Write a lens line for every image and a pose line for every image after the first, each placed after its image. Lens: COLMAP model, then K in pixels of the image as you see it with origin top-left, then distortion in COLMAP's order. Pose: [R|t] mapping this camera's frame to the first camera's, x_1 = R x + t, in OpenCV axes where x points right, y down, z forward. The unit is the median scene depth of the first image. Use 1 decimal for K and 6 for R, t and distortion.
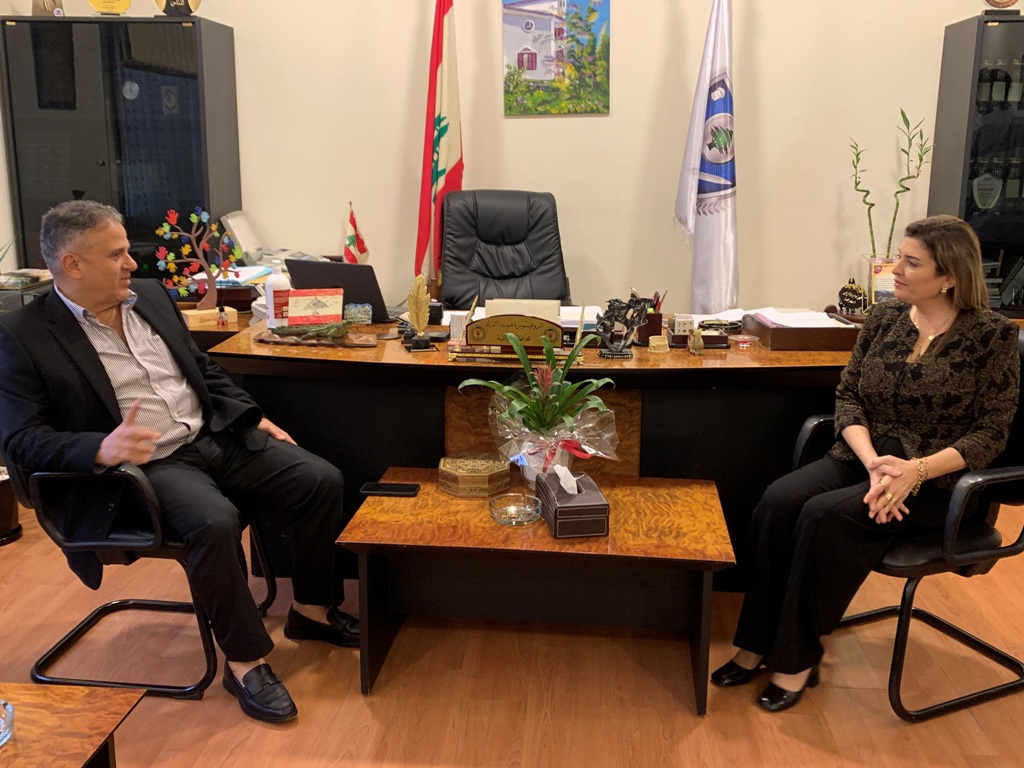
lens RADIAL K [[1069.7, 0, 481.9], [0, 1069.7, 371.0], [0, 0, 1]] dist [0.014733, 0.000000]
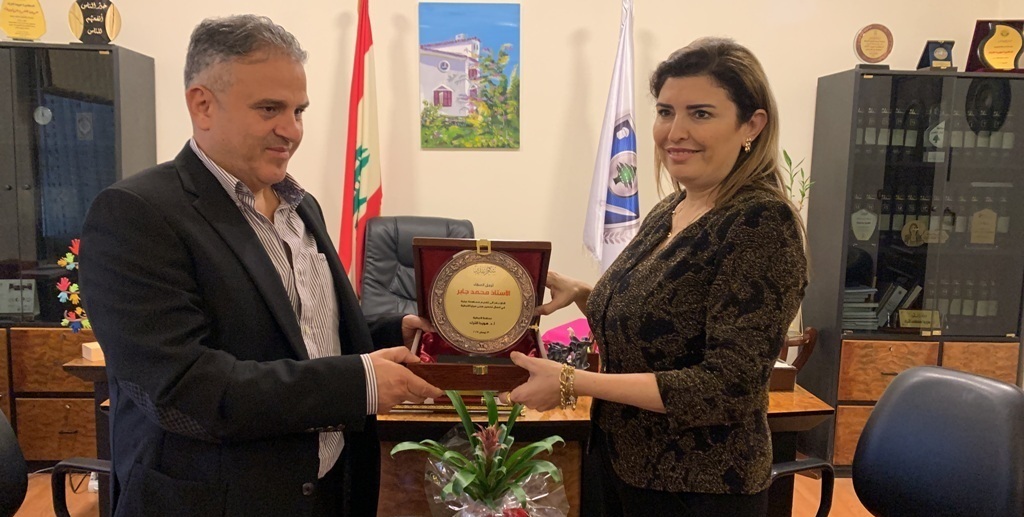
lens RADIAL K [[812.2, 0, 500.3], [0, 812.2, 266.7], [0, 0, 1]] dist [0.034043, -0.026153]
pose [[0.989352, -0.001762, 0.145534, -0.020402], [0.014173, 0.996341, -0.084281, -0.053382], [-0.144853, 0.085446, 0.985757, 0.207505]]
